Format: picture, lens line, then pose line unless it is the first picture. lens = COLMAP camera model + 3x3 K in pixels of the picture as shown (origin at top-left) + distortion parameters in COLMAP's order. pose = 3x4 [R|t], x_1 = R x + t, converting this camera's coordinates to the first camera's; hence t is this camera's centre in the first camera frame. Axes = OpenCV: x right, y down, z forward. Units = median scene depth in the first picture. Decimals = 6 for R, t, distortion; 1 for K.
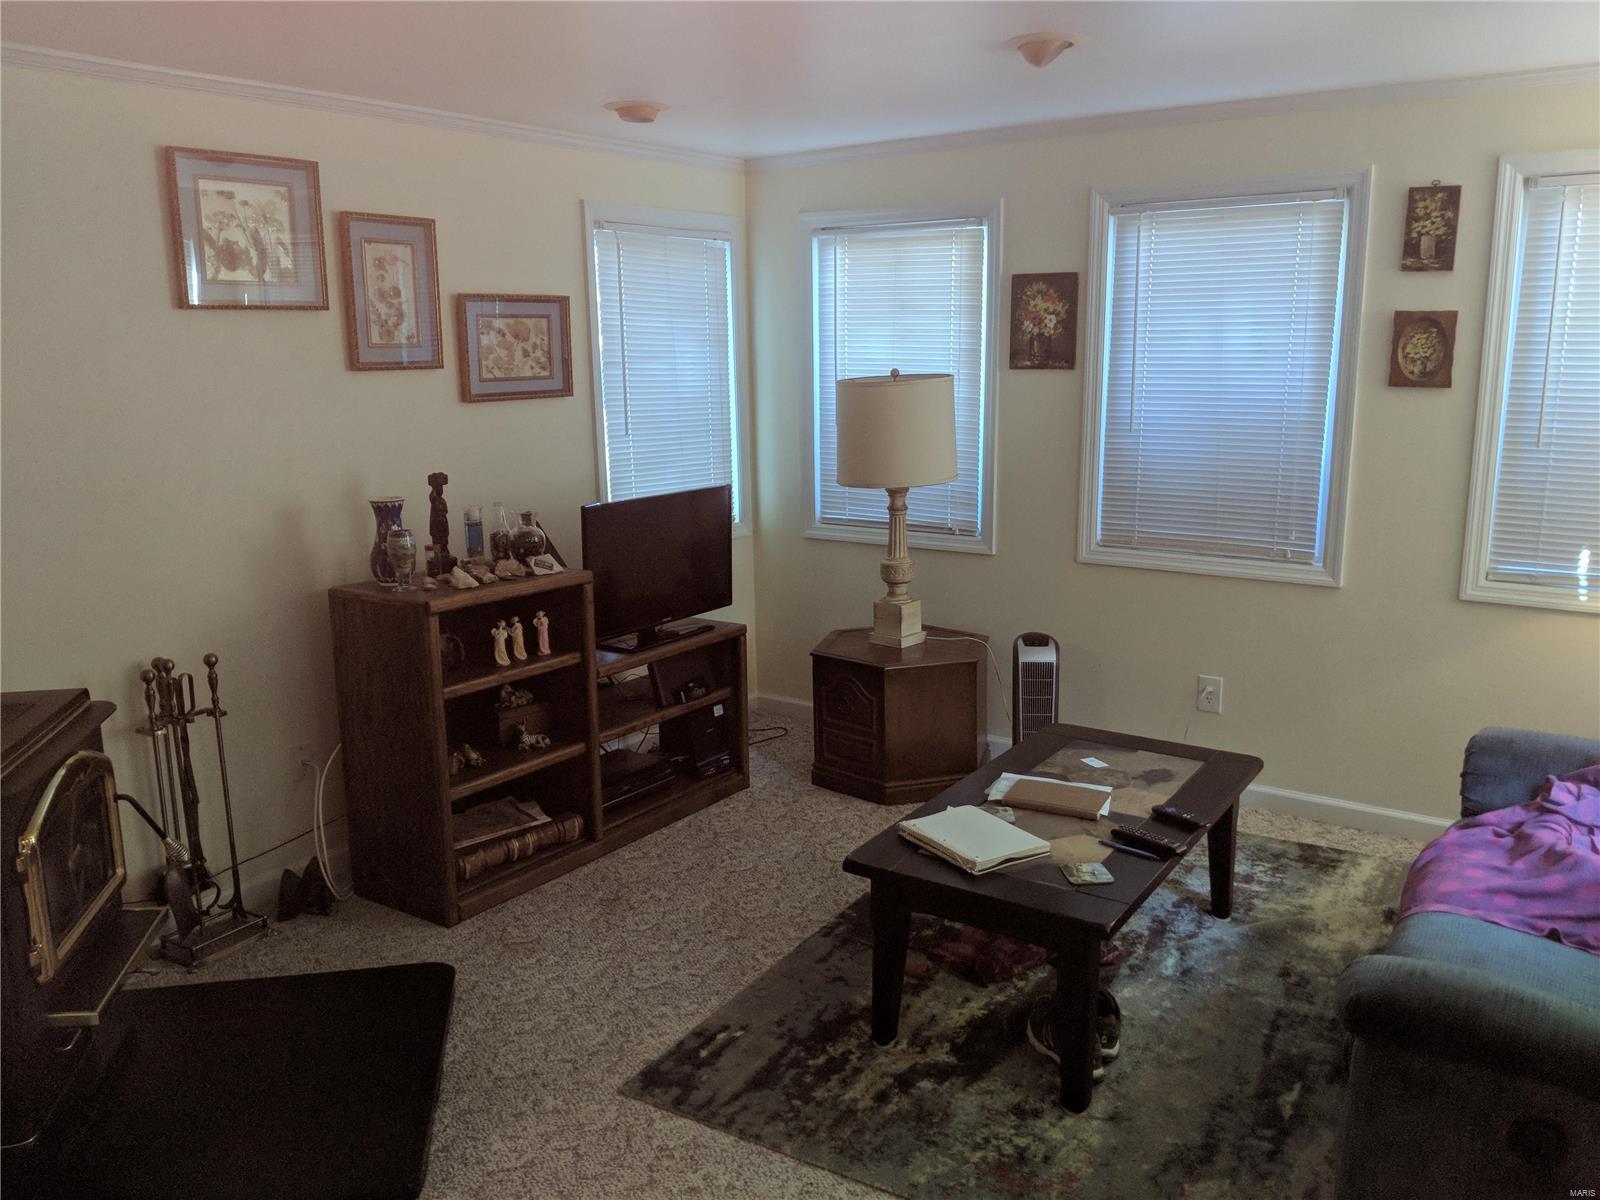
lens RADIAL K [[1310.9, 0, 797.0], [0, 1310.9, 602.3], [0, 0, 1]] dist [0.049744, -0.098065]
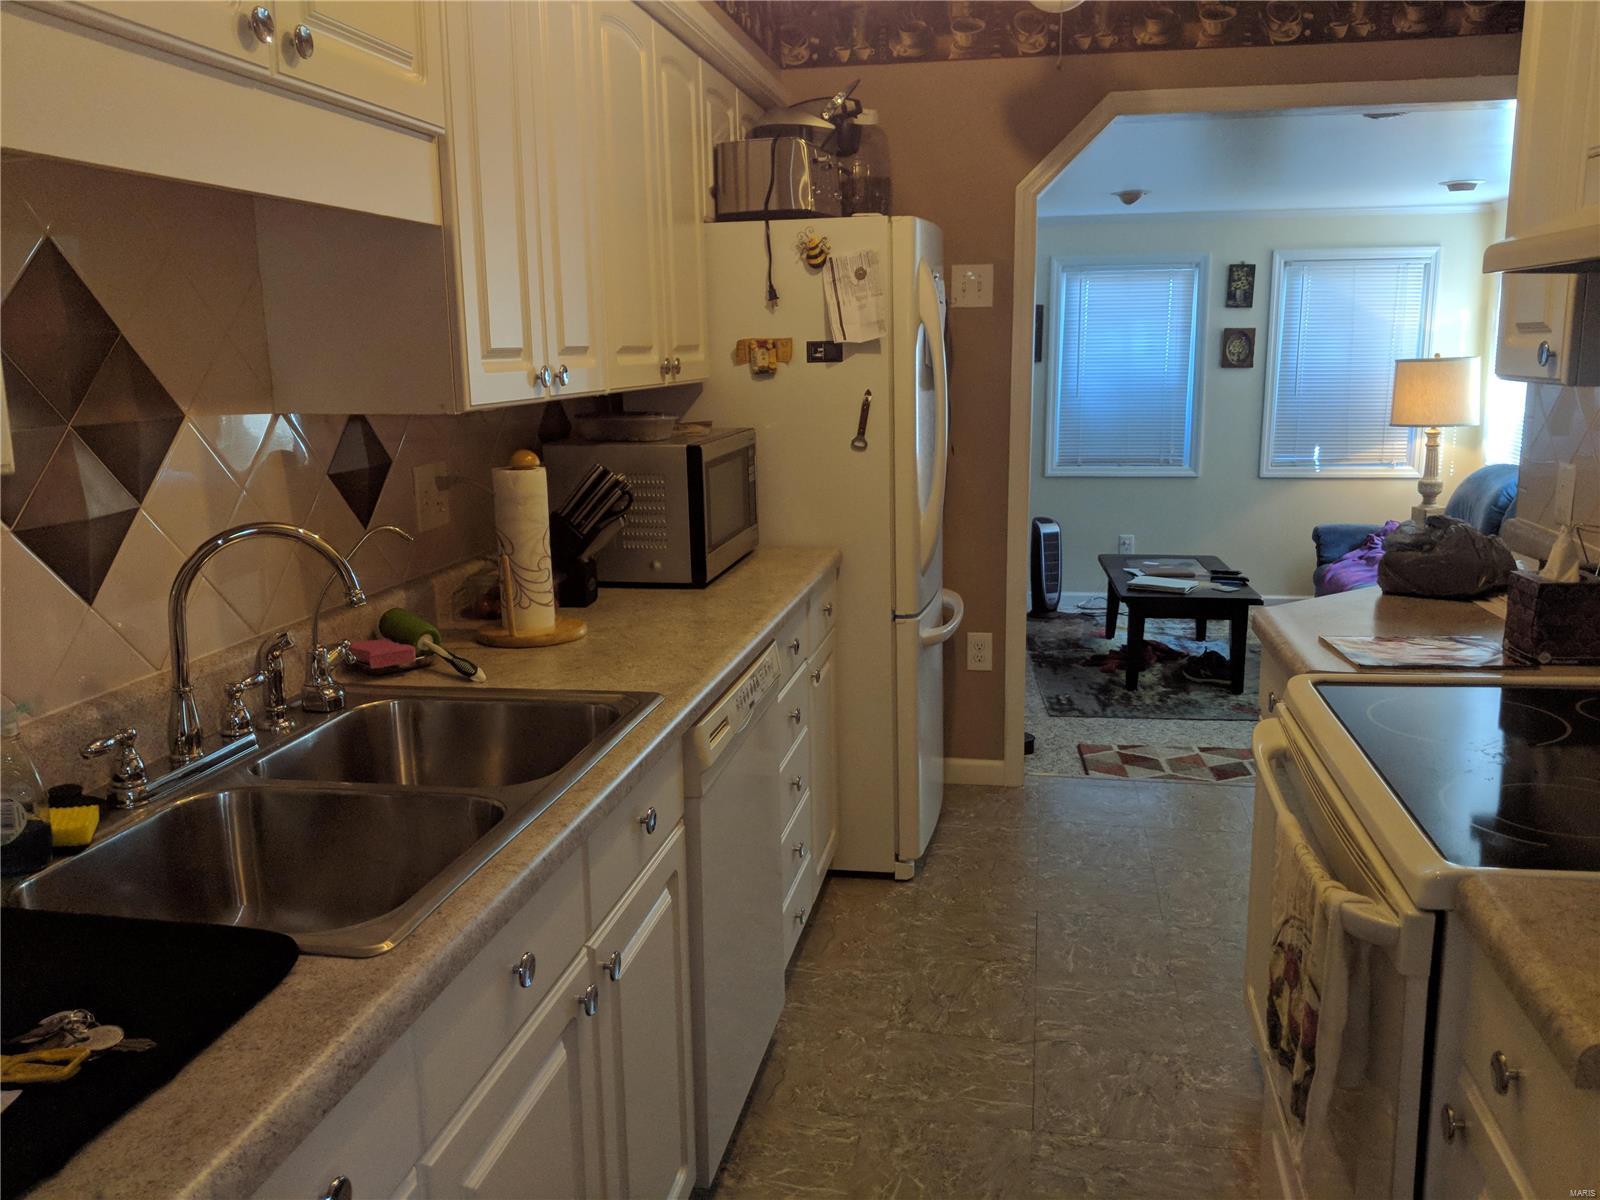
lens RADIAL K [[1310.9, 0, 806.7], [0, 1310.9, 605.8], [0, 0, 1]] dist [0.049744, -0.098065]
pose [[0.905271, -0.092193, 0.414710, -0.934901], [0.091836, 0.995556, 0.020851, 0.086310], [-0.414790, 0.019209, 0.909714, -0.488352]]
